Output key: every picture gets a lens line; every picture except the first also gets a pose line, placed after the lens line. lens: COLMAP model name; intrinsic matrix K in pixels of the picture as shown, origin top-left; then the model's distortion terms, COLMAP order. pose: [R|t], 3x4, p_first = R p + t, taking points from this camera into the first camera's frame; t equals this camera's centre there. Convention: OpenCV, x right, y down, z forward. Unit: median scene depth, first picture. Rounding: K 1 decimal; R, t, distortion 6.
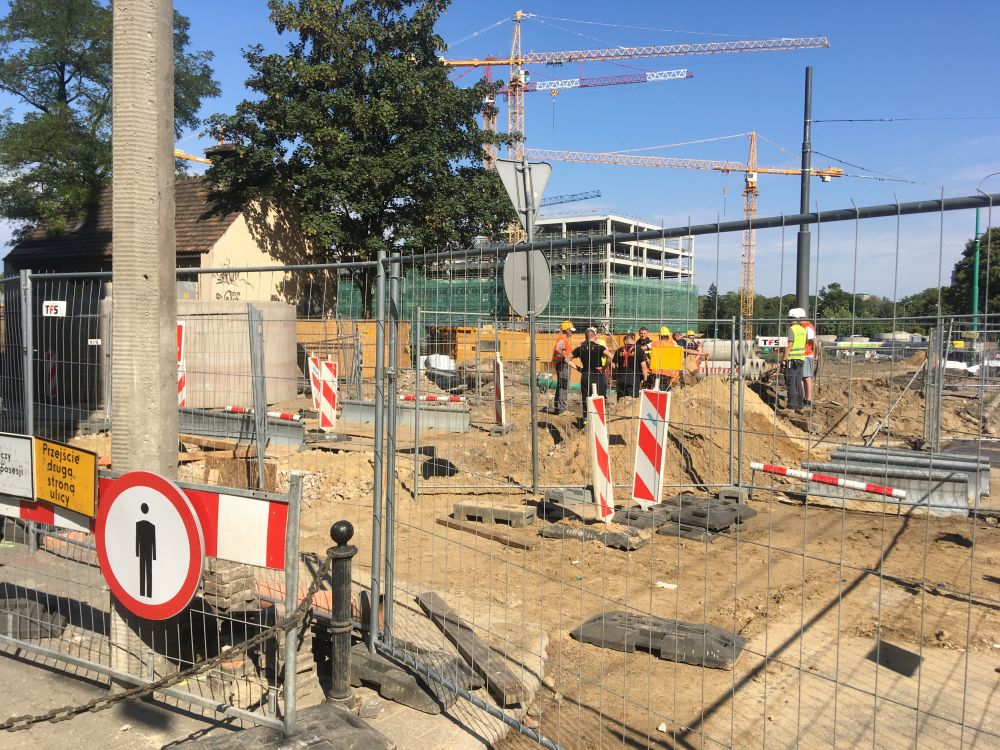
lens RADIAL K [[855.4, 0, 506.0], [0, 855.4, 371.5], [0, 0, 1]] dist [0.075640, -0.112284]
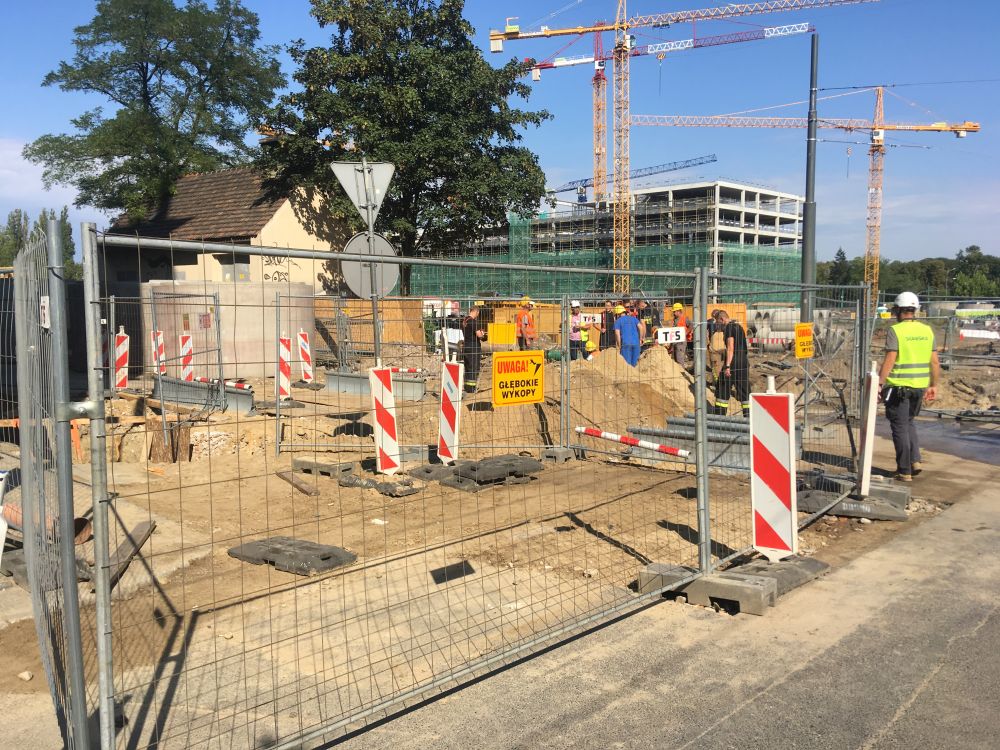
lens RADIAL K [[855.4, 0, 498.1], [0, 855.4, 371.8], [0, 0, 1]] dist [0.075640, -0.112284]
pose [[0.990029, -0.002310, -0.140844, 0.099389], [0.006906, 0.999459, 0.032157, -0.000371], [0.140693, -0.032810, 0.989509, -0.032648]]
